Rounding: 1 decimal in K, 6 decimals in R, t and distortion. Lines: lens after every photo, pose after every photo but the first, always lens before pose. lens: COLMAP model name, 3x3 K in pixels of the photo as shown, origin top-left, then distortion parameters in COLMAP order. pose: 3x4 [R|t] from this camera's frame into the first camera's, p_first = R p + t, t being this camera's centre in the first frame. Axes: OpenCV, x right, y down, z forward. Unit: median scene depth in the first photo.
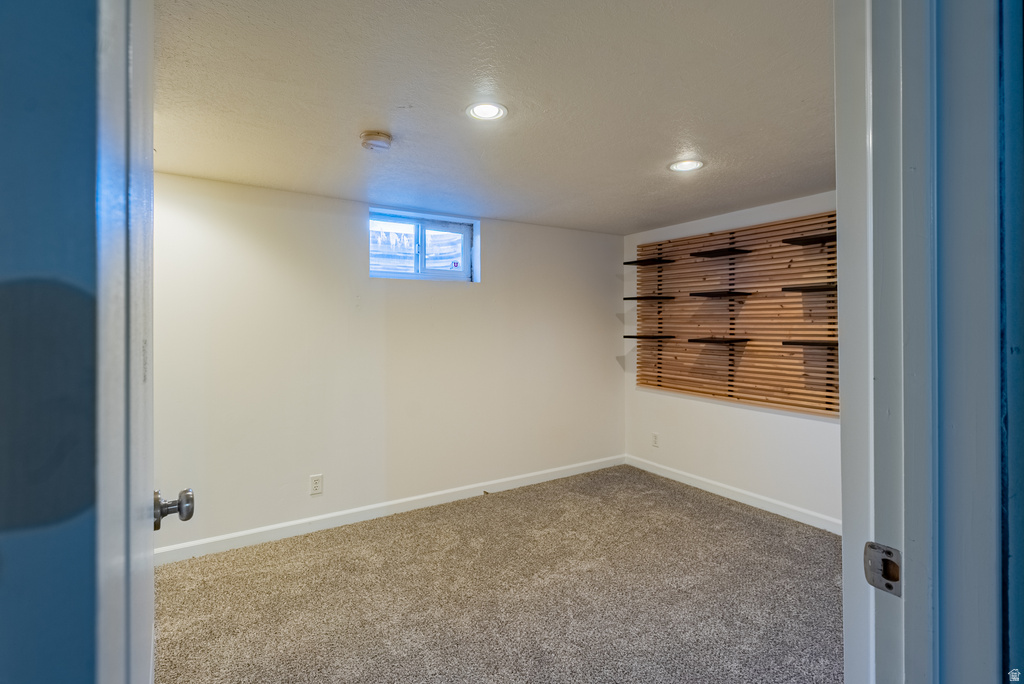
lens RADIAL K [[472.5, 0, 498.7], [0, 472.5, 320.9], [0, 0, 1]] dist [-0.009317, 0.001482]
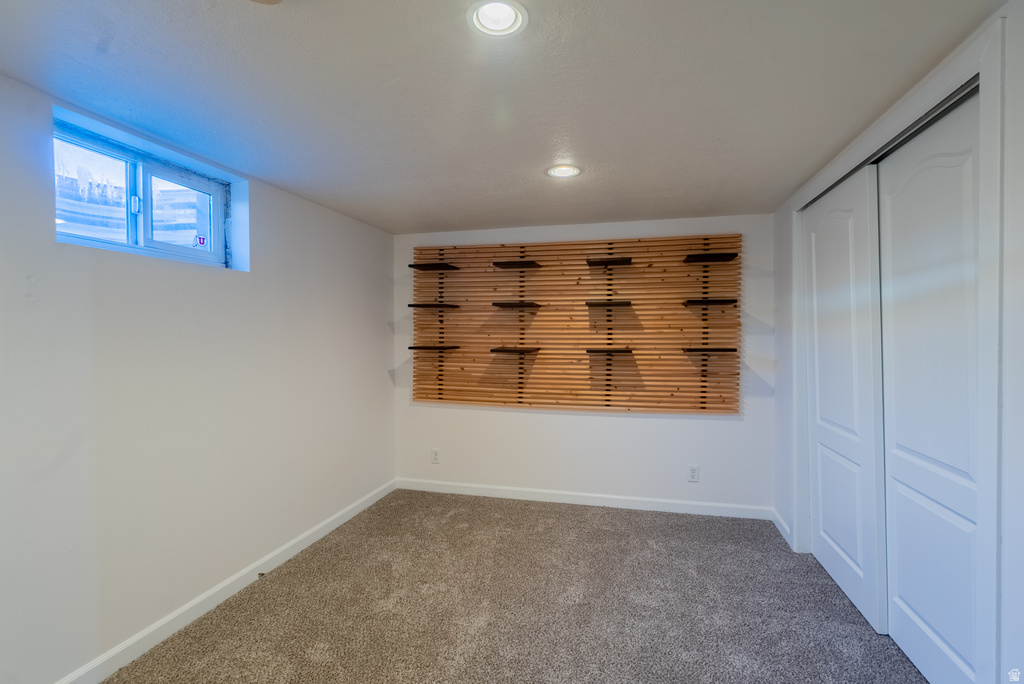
lens RADIAL K [[472.5, 0, 513.8], [0, 472.5, 342.3], [0, 0, 1]] dist [-0.009317, 0.001482]
pose [[0.715167, -0.010940, 0.698868, -0.248048], [-0.007156, 0.999710, 0.022973, 0.000853], [-0.698917, -0.021430, 0.714882, 0.252823]]
